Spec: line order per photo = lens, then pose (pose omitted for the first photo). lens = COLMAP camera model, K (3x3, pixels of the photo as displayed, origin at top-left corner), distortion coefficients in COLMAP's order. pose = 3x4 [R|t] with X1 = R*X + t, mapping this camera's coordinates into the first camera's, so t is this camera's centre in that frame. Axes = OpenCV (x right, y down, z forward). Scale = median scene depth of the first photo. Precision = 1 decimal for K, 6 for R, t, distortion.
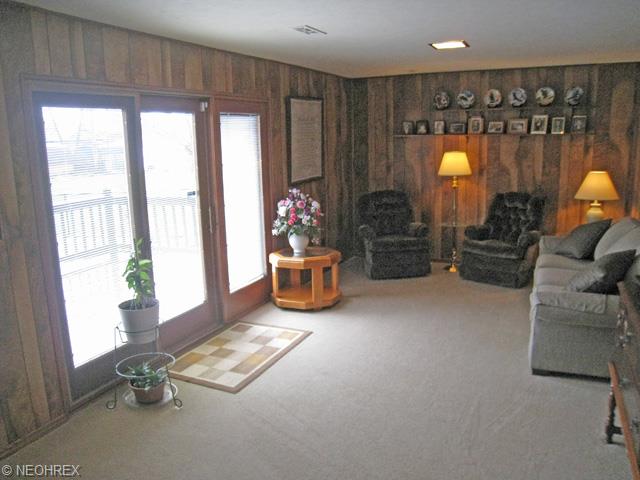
lens RADIAL K [[510.5, 0, 320.0], [0, 510.5, 240.0], [0, 0, 1]] dist [-0.191115, 0.115171]
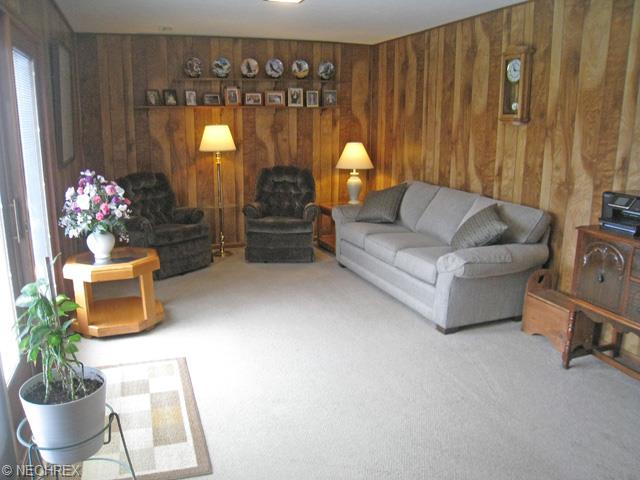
lens RADIAL K [[510.5, 0, 320.0], [0, 510.5, 240.0], [0, 0, 1]] dist [-0.191115, 0.115171]
pose [[0.709568, -0.126602, 0.693171, -0.259094], [0.111692, 0.991498, 0.066754, -0.011052], [-0.695729, 0.030055, 0.717675, 0.240114]]
